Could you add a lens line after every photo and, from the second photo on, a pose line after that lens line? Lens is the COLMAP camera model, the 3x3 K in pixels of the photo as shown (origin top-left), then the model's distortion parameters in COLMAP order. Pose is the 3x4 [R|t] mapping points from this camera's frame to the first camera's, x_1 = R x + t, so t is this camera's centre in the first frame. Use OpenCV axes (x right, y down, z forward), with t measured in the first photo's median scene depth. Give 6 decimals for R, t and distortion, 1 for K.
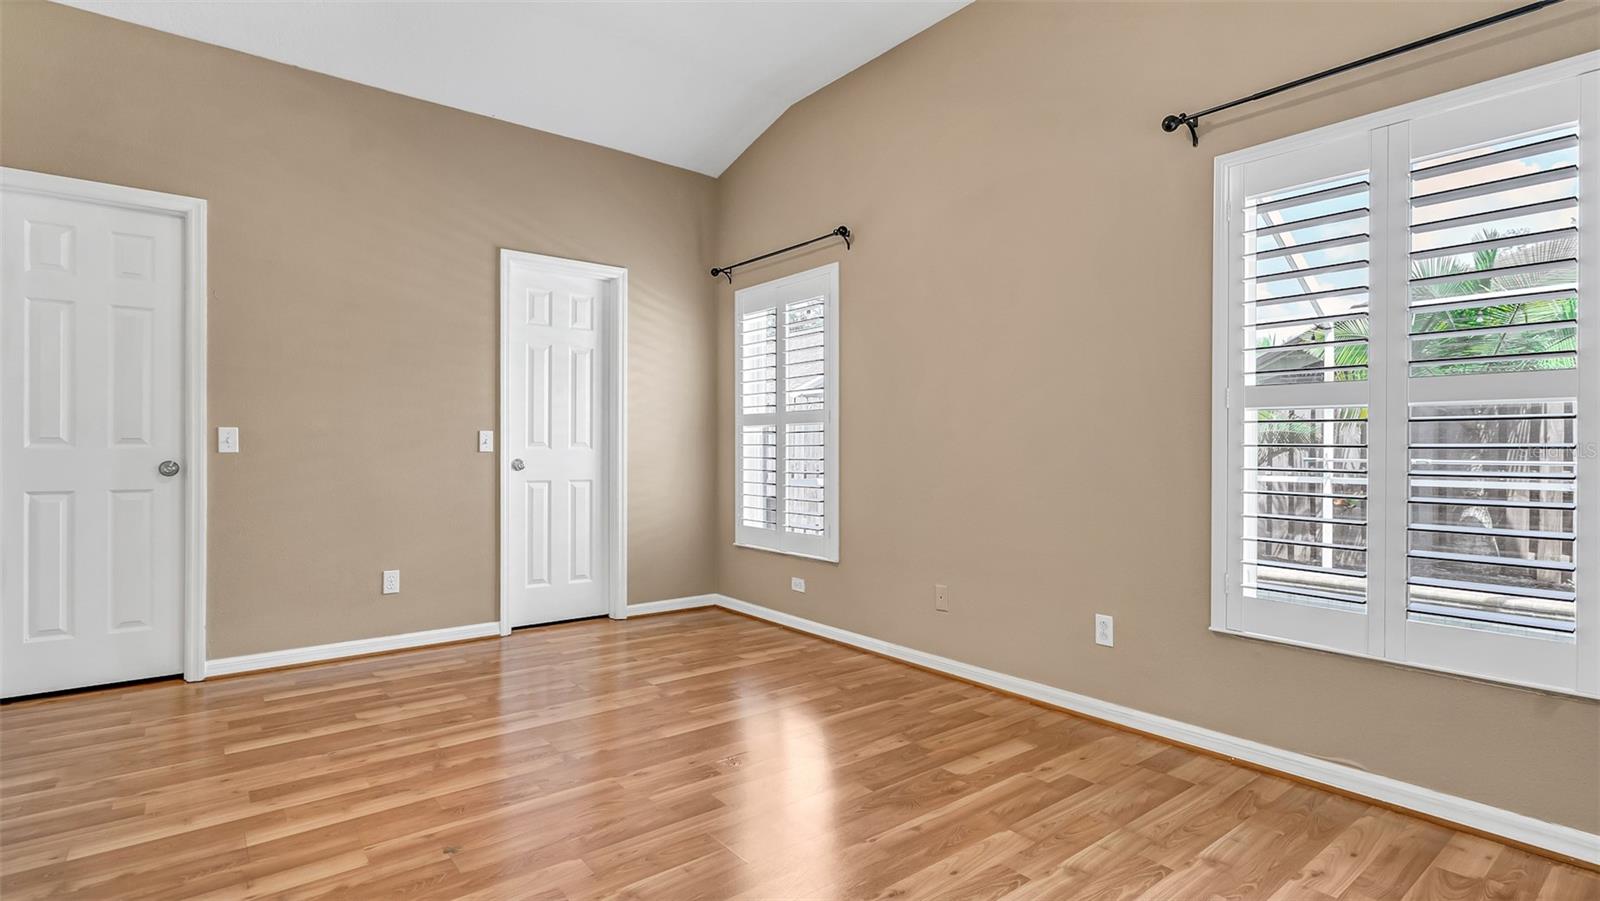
lens RADIAL K [[759.0, 0, 803.3], [0, 759.0, 451.3], [0, 0, 1]] dist [0.001293, 0.000893]
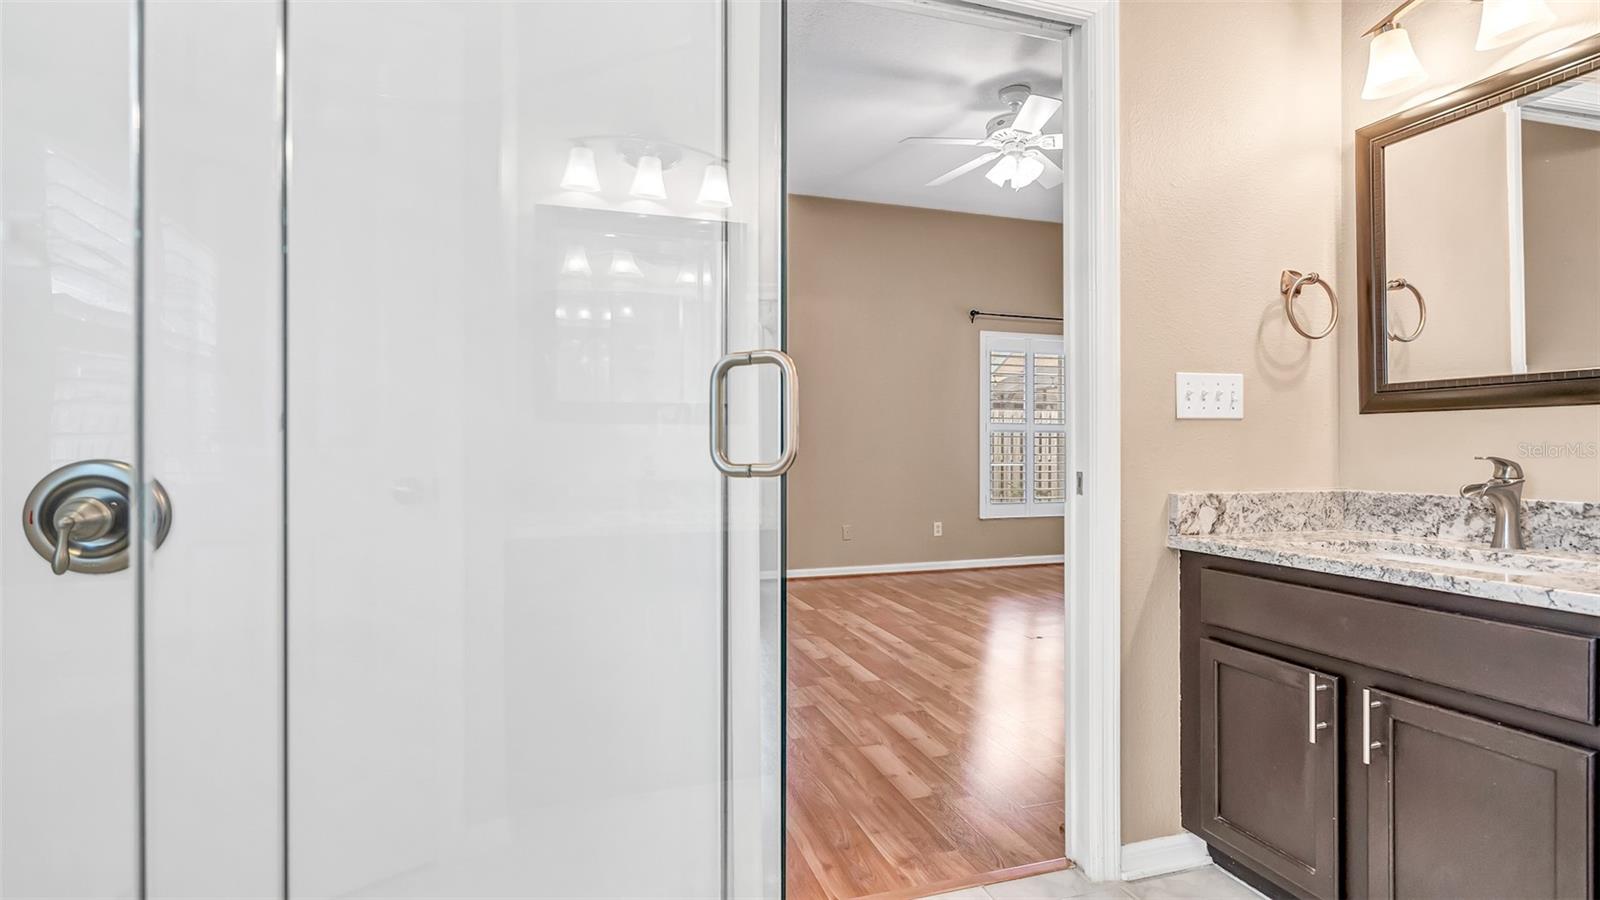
lens RADIAL K [[728.8, 0, 862.5], [0, 728.8, 446.8], [0, 0, 1]] dist [0.000036, 0.000082]
pose [[0.318618, 0.000600, 0.947883, -1.854156], [-0.002991, 0.999995, 0.000372, -0.001484], [-0.947878, -0.002954, 0.318619, 0.600157]]
